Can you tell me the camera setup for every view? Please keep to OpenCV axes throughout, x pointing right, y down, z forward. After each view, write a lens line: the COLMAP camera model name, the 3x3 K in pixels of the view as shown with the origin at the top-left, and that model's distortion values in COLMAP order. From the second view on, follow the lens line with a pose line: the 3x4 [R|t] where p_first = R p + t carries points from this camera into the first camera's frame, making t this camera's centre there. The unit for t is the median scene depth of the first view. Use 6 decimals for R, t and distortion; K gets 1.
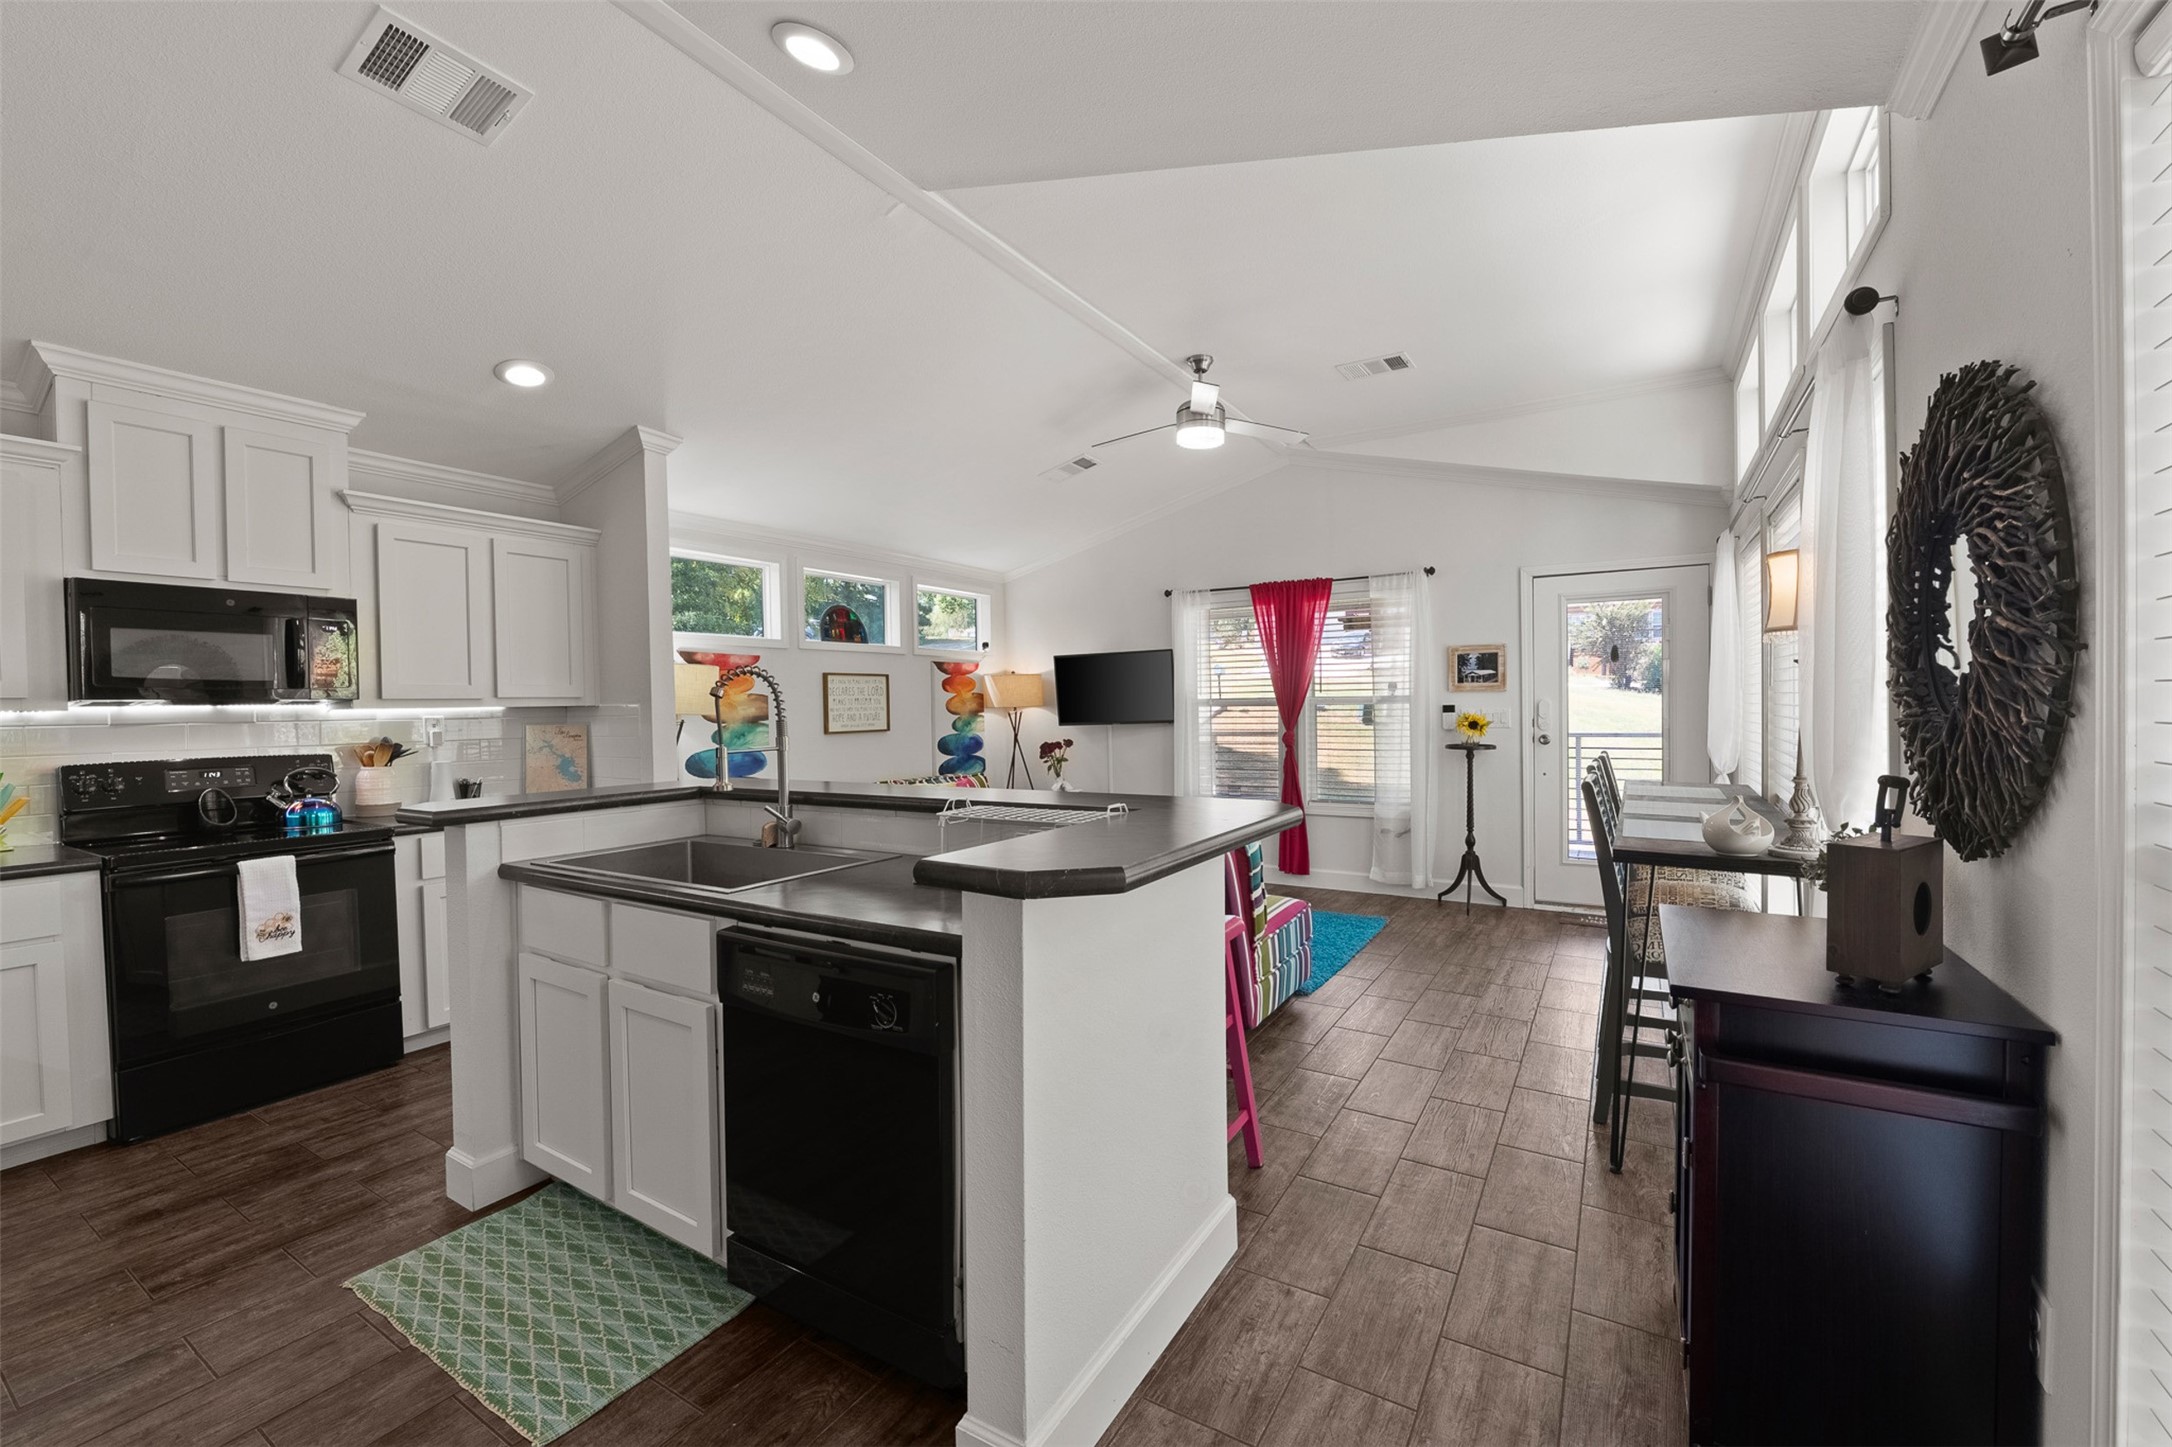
lens RADIAL K [[887.9, 0, 1082.6], [0, 887.9, 720.4], [0, 0, 1]] dist [-0.011813, 0.000387]
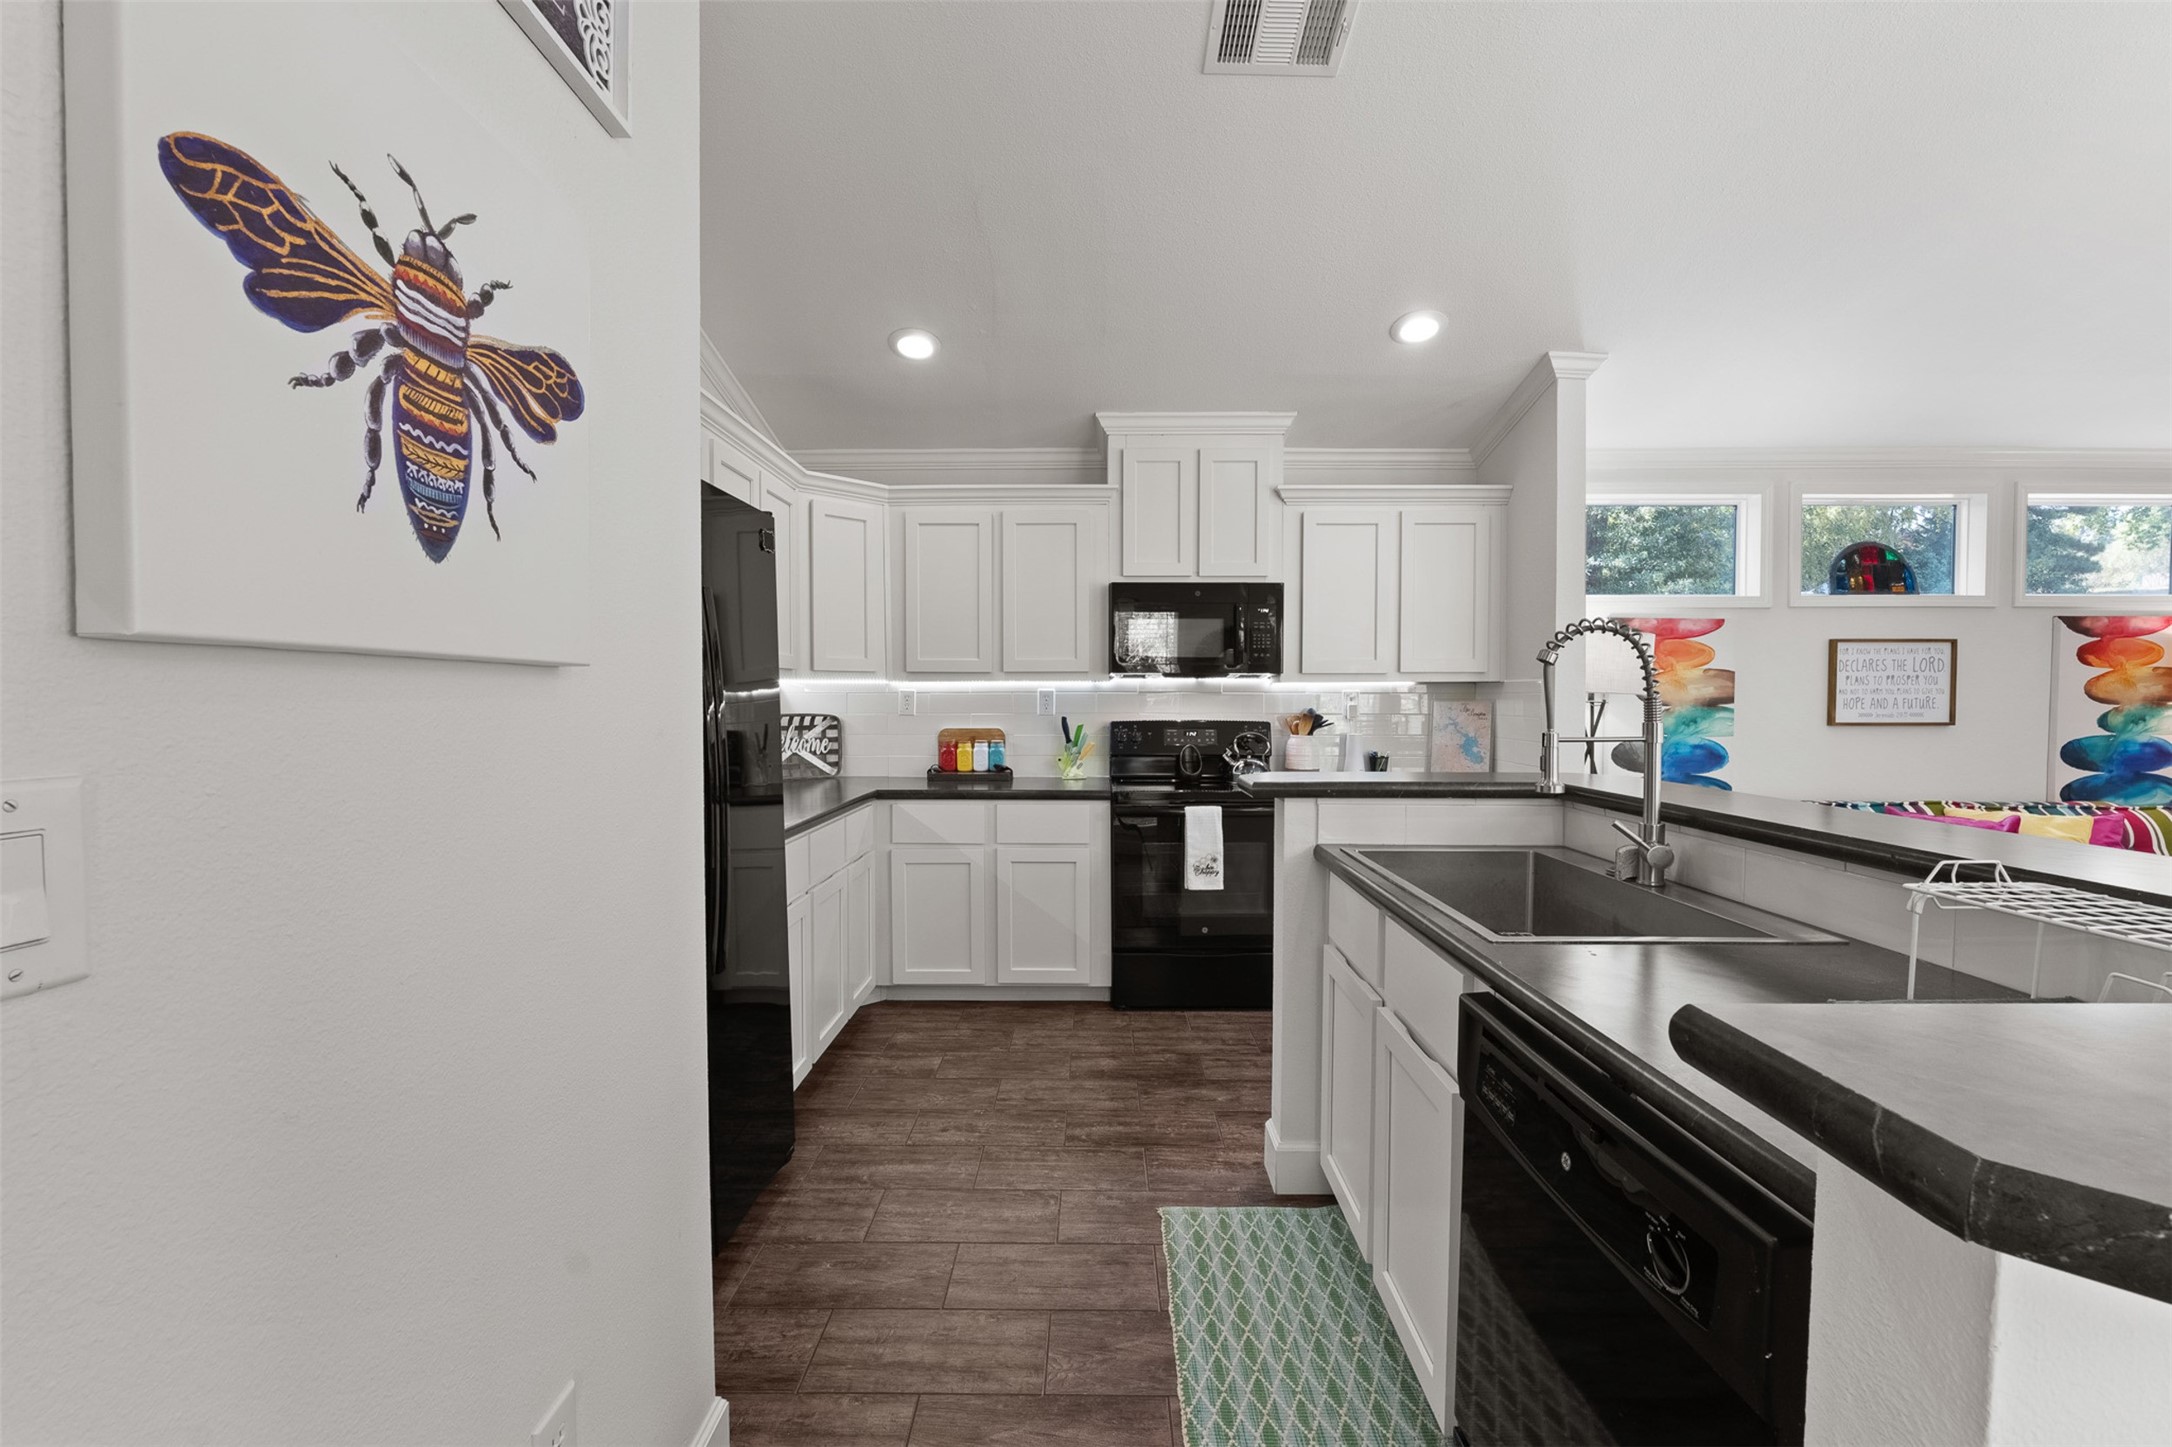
lens RADIAL K [[894.6, 0, 1082.8], [0, 894.6, 720.4], [0, 0, 1]] dist [-0.011768, 0.000373]
pose [[0.518211, 0.041568, -0.854242, 0.014407], [-0.024627, 0.999129, 0.033679, 0.004090], [0.854898, 0.003585, 0.518784, 0.228353]]
